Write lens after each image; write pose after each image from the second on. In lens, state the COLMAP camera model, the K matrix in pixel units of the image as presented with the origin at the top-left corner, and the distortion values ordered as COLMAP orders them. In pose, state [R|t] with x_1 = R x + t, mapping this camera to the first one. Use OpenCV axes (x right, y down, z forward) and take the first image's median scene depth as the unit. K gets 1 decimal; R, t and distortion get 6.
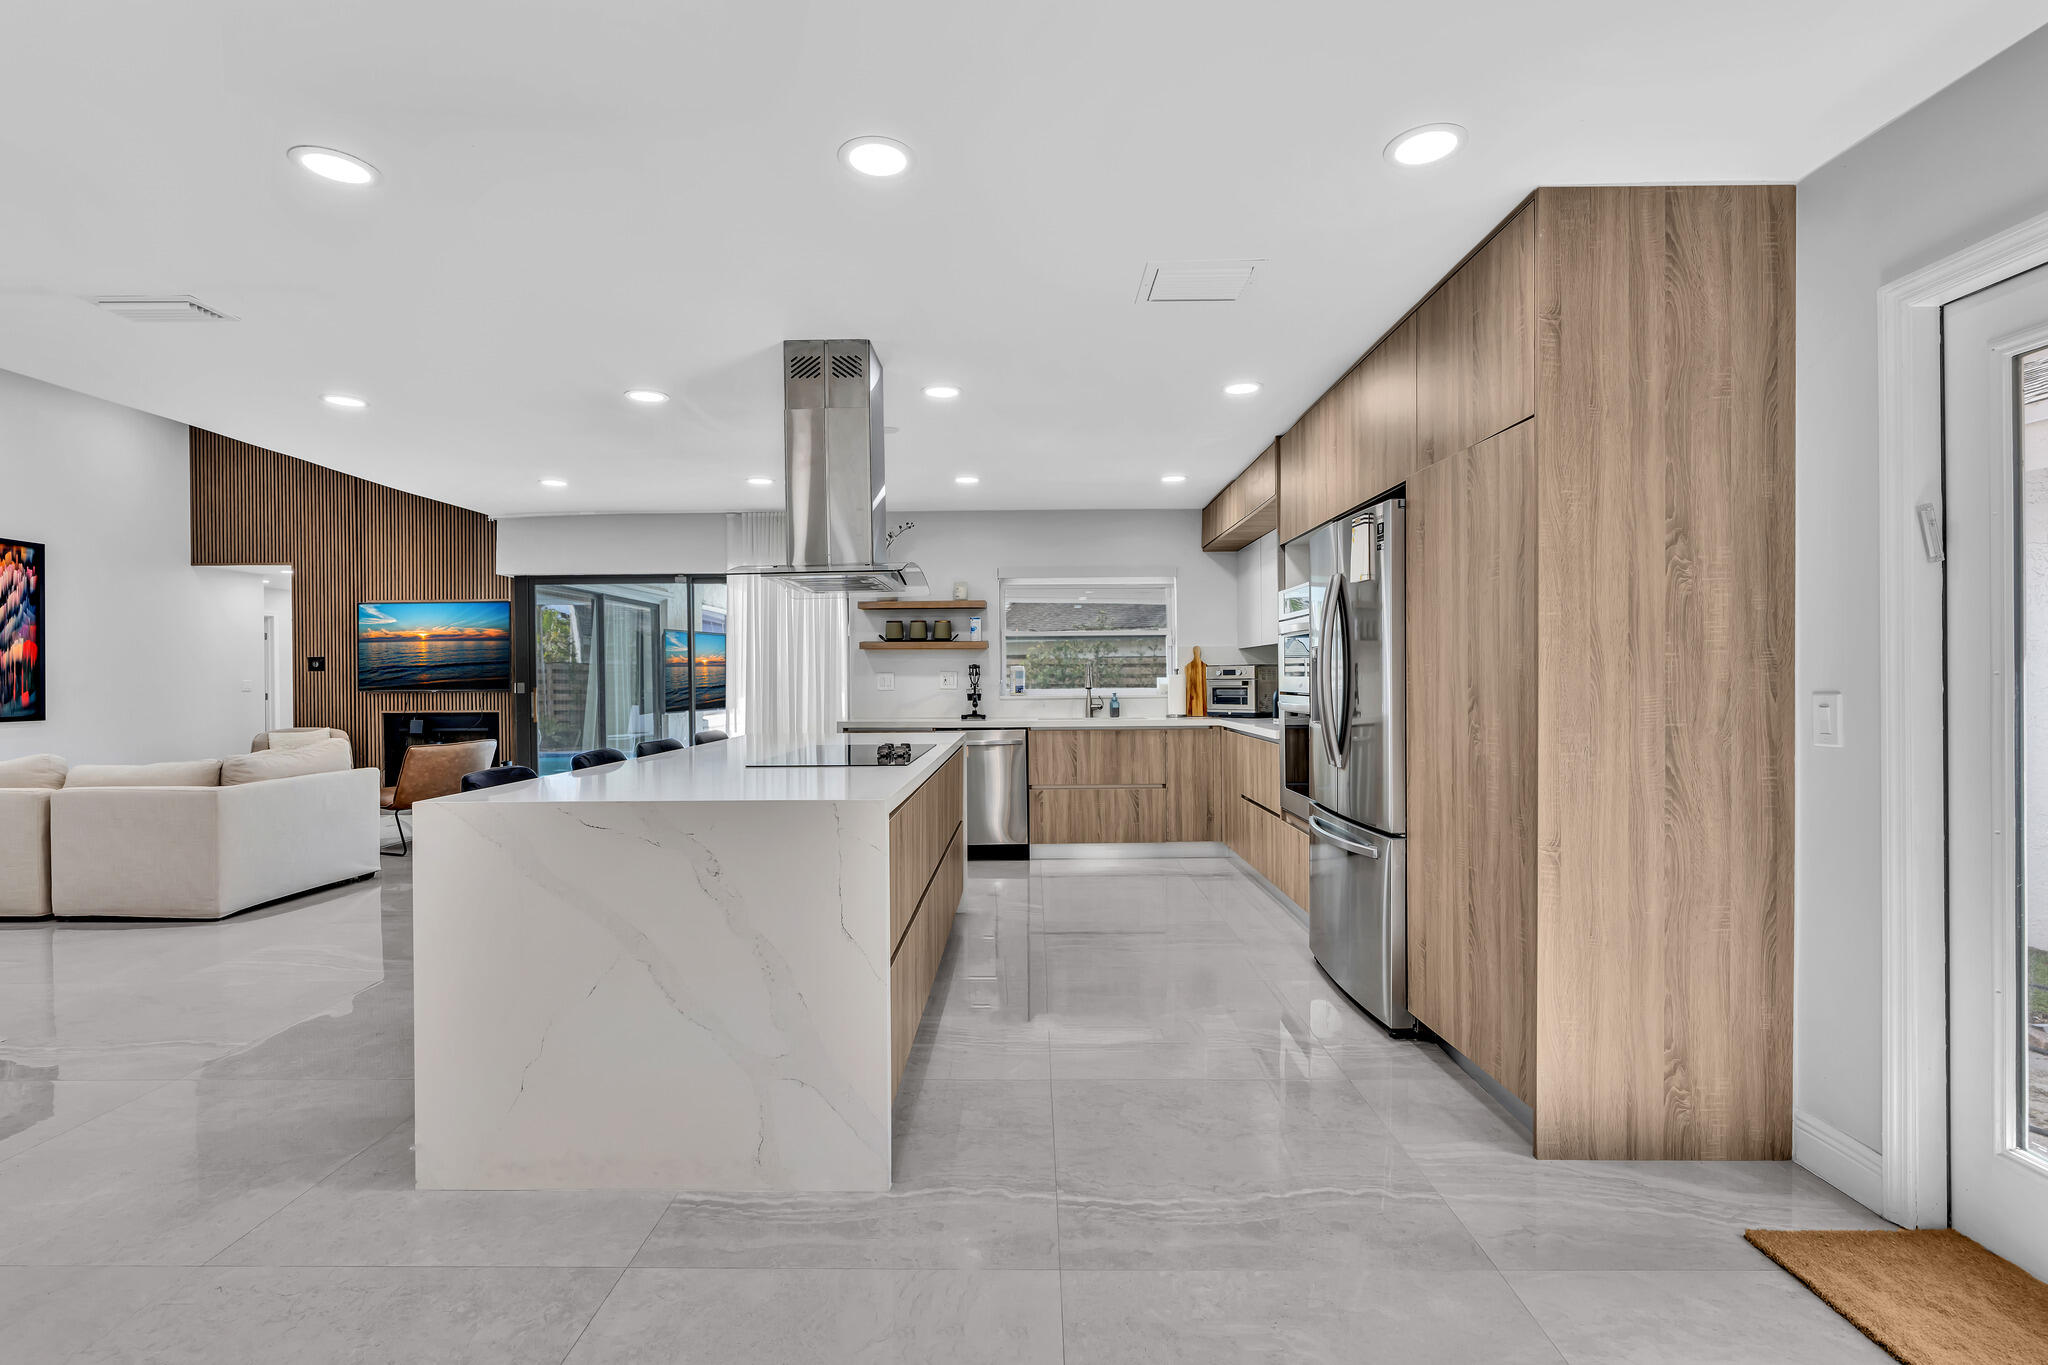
lens RADIAL K [[926.3, 0, 1033.2], [0, 926.3, 677.9], [0, 0, 1]] dist [-0.011741, 0.000143]
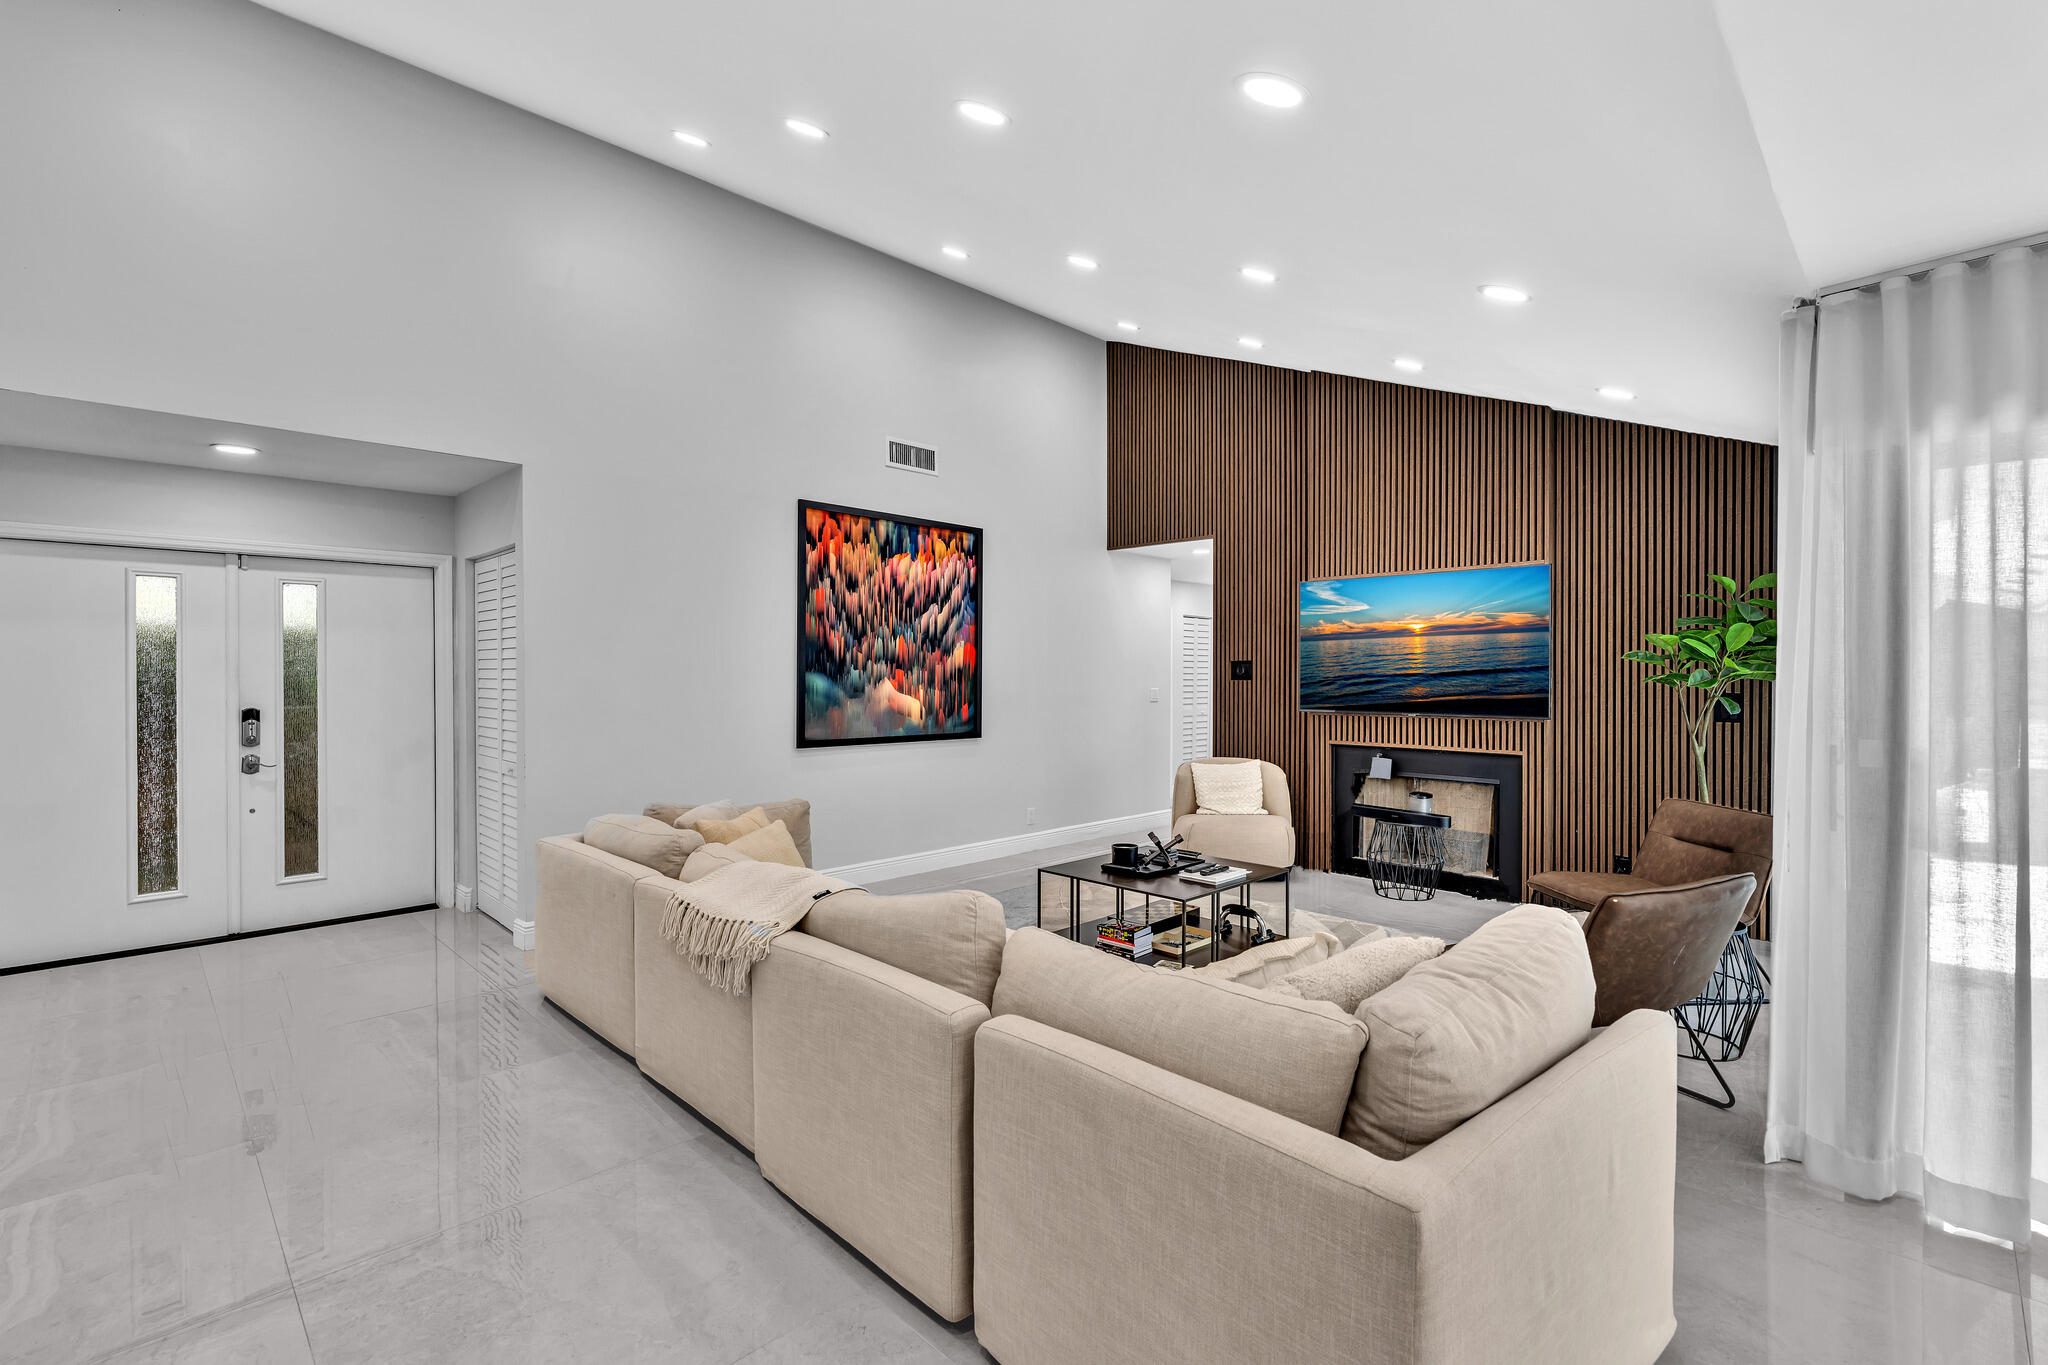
lens RADIAL K [[935.8, 0, 1014.7], [0, 935.8, 657.6], [0, 0, 1]] dist [-0.002389, 0.000657]
pose [[0.700017, -0.002701, -0.714122, -0.529752], [-0.008427, 0.999892, -0.012042, -0.020828], [0.714077, 0.014447, 0.699918, 0.497691]]
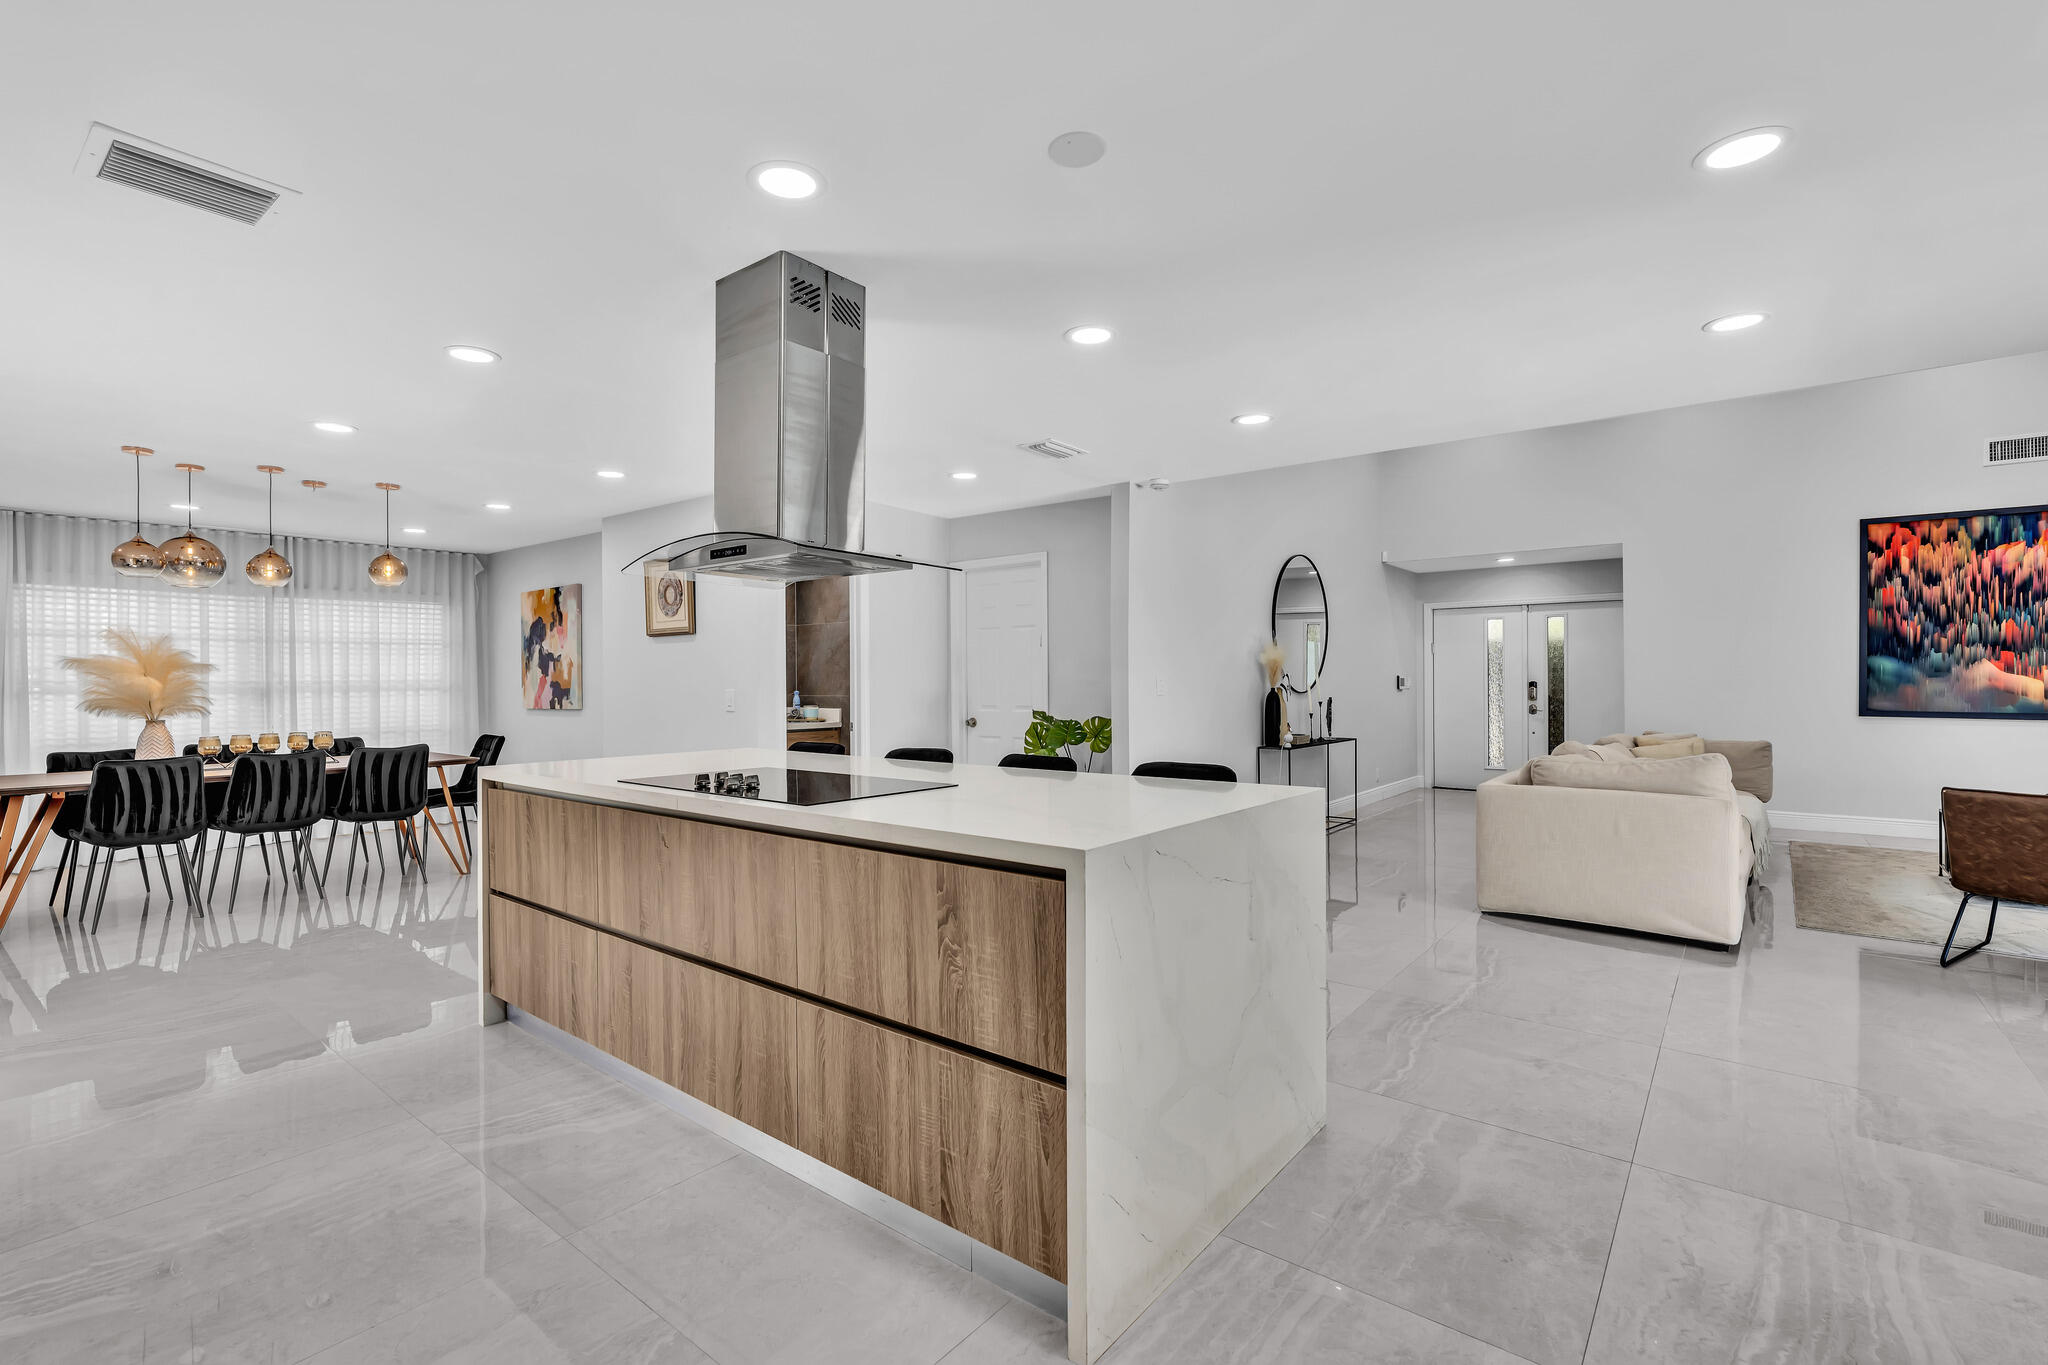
lens RADIAL K [[918.1, 0, 1023.6], [0, 918.1, 678.1], [0, 0, 1]] dist [-0.006533, 0.001257]
pose [[-0.625236, 0.009778, -0.780375, 0.145863], [0.008727, 0.999947, 0.005537, -0.005077], [0.780387, -0.003348, -0.625288, 0.856107]]
